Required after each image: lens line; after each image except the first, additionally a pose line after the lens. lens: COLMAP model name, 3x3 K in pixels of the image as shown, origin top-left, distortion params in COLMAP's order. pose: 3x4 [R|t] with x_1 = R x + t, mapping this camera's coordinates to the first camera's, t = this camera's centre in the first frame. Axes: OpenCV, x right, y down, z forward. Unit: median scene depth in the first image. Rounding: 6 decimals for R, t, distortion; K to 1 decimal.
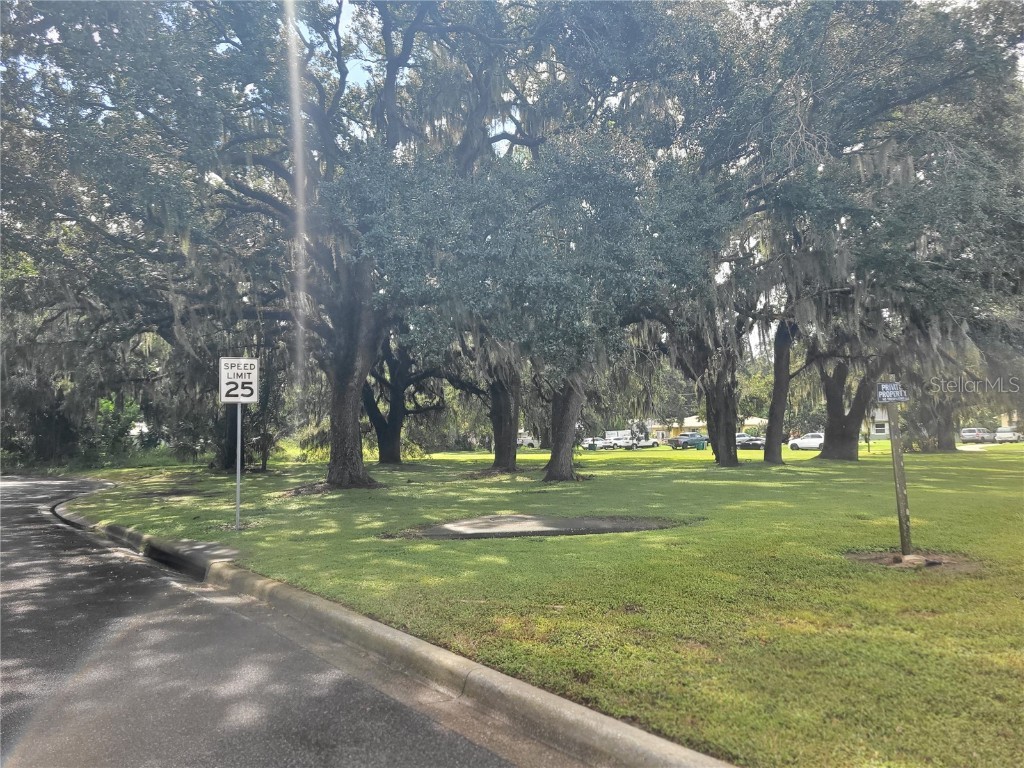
lens RADIAL K [[771.8, 0, 509.9], [0, 771.8, 384.1], [0, 0, 1]] dist [0.057748, -0.025777]
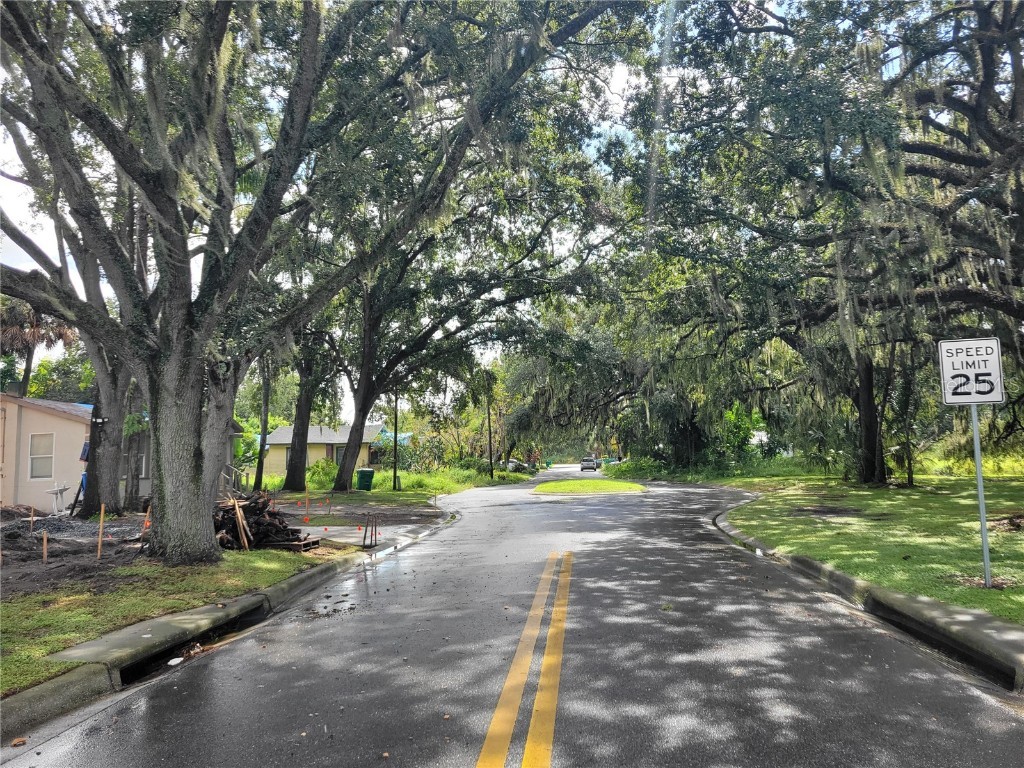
lens RADIAL K [[771.8, 0, 509.9], [0, 771.8, 384.1], [0, 0, 1]] dist [0.057748, -0.025777]
pose [[0.738088, -0.059730, -0.672056, -0.192557], [0.052719, 0.998134, -0.030812, 0.007036], [0.672642, -0.012688, 0.739859, 0.207798]]
